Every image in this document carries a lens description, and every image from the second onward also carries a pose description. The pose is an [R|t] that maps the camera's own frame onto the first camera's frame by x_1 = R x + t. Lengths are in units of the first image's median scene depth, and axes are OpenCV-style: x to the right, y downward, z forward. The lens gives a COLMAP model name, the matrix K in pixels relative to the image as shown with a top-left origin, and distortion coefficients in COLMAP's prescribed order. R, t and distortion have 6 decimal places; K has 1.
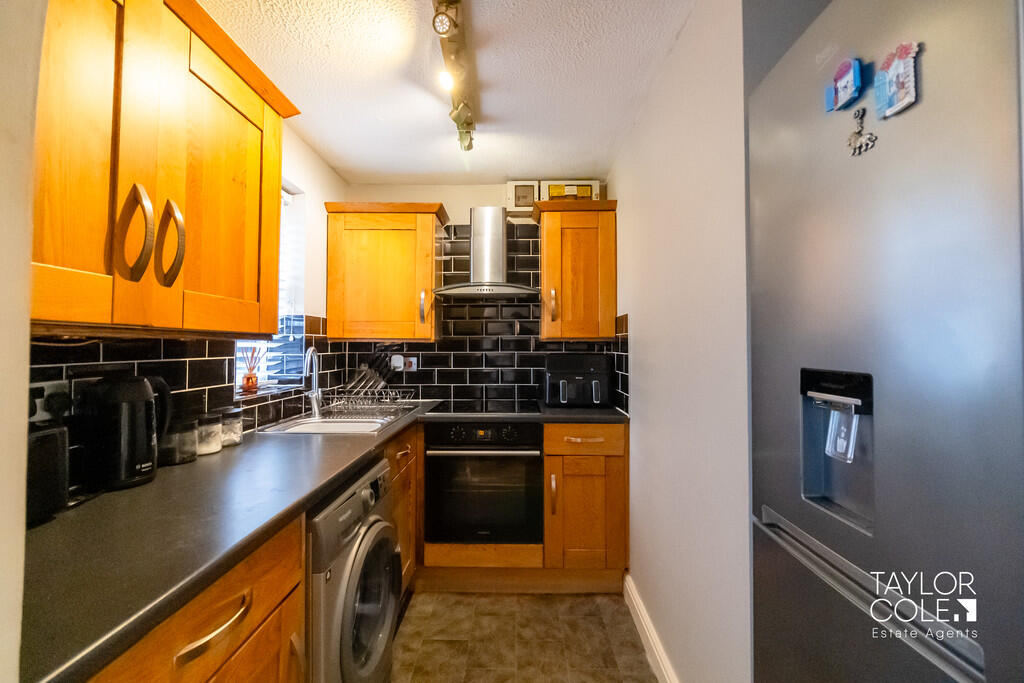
lens RADIAL K [[445.4, 0, 510.9], [0, 445.4, 336.9], [0, 0, 1]] dist [-0.000083, 0.000142]
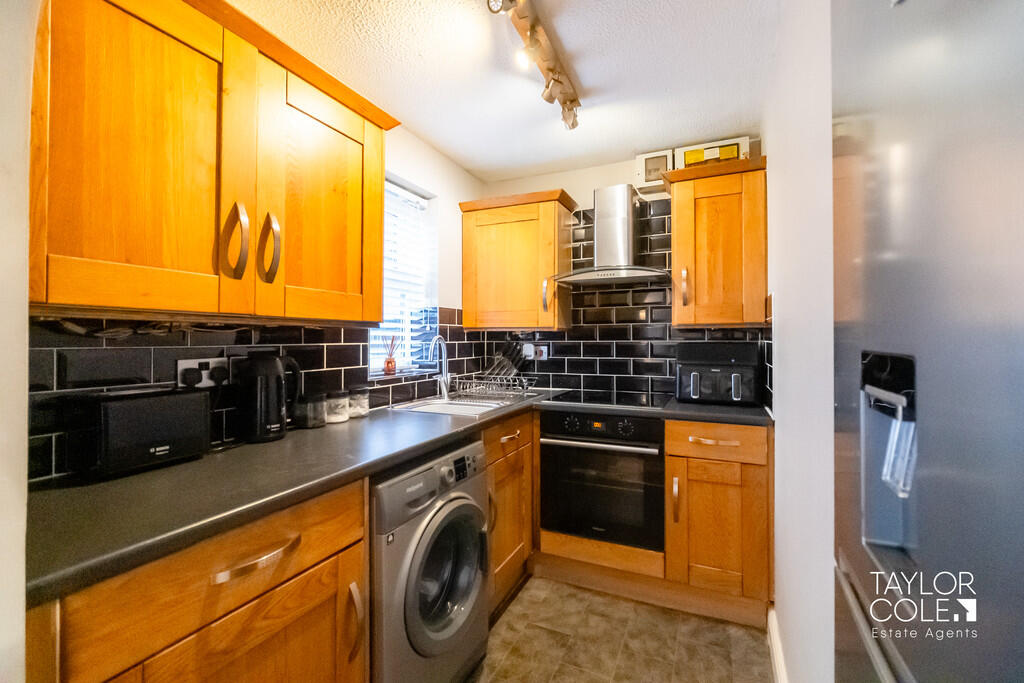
lens RADIAL K [[445.4, 0, 510.9], [0, 445.4, 336.9], [0, 0, 1]] dist [-0.000083, 0.000142]
pose [[0.916020, -0.003738, -0.401116, 0.152112], [0.010544, 0.999835, 0.014760, 0.011641], [0.400995, -0.017750, 0.915908, 0.058162]]
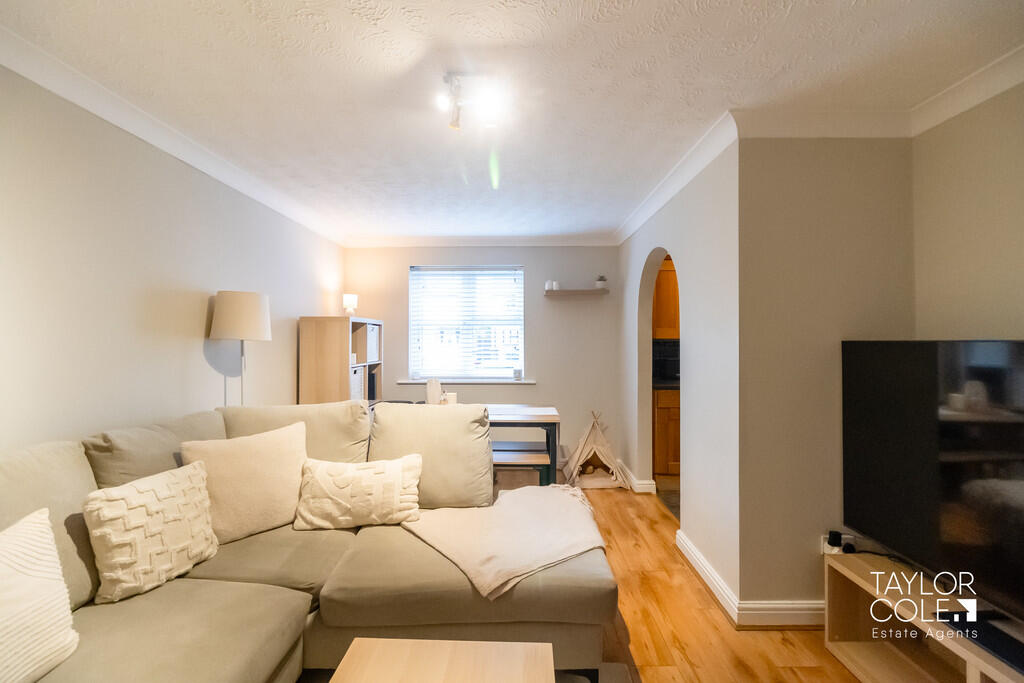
lens RADIAL K [[445.4, 0, 510.9], [0, 445.4, 336.9], [0, 0, 1]] dist [-0.000083, 0.000142]
pose [[0.011371, -0.009665, -0.999889, 1.455056], [0.021529, 0.999724, -0.009419, -0.015946], [0.999704, -0.021420, 0.011576, -0.364919]]
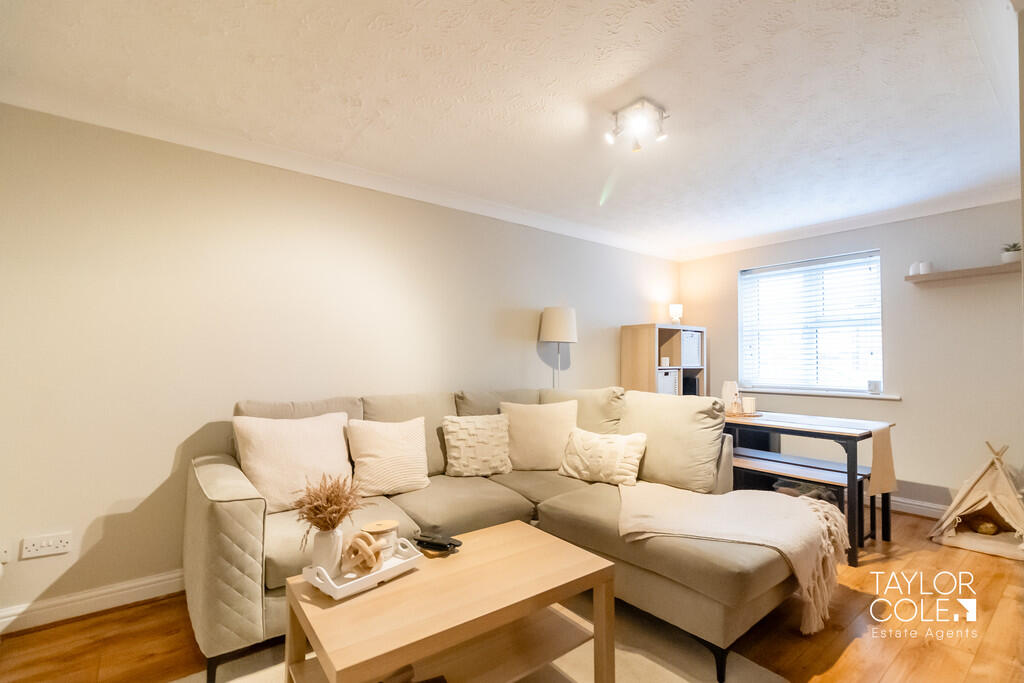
lens RADIAL K [[469.5, 0, 532.1], [0, 469.5, 345.8], [0, 0, 1]] dist [0.000626, 0.000056]
pose [[-0.754254, -0.026661, -0.656041, 1.472946], [0.008958, 0.998664, -0.050884, 0.061072], [0.656521, -0.044257, -0.753008, 0.141039]]
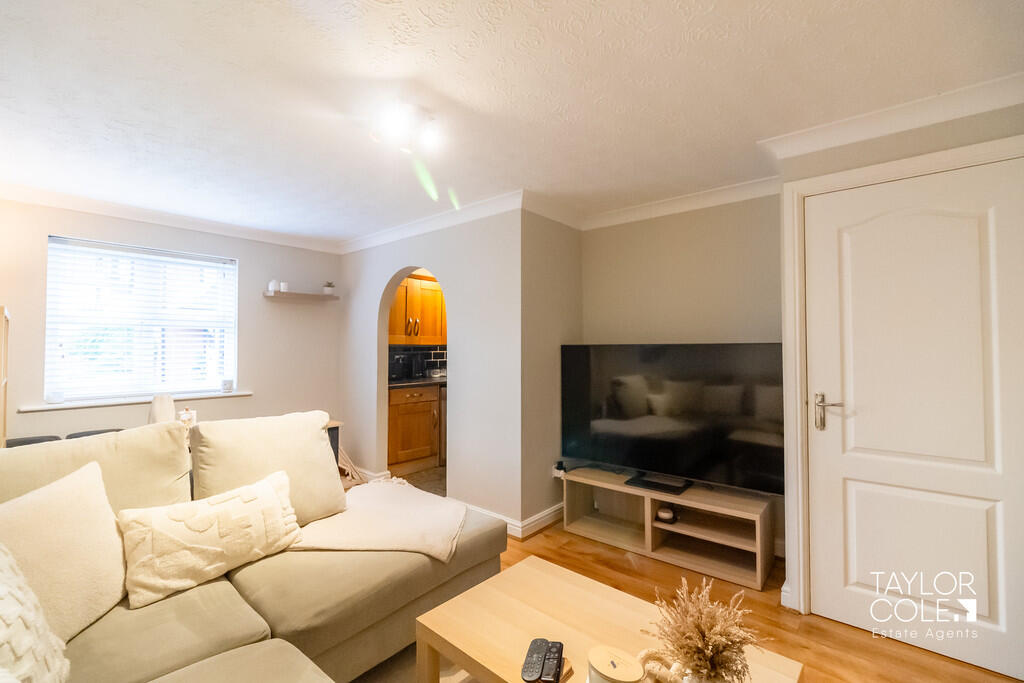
lens RADIAL K [[445.4, 0, 510.9], [0, 445.4, 336.9], [0, 0, 1]] dist [-0.000083, 0.000142]
pose [[0.771852, -0.016760, -0.635581, 1.383300], [0.015794, 0.999849, -0.007186, -0.022931], [0.635606, -0.004492, 0.772001, -0.931929]]
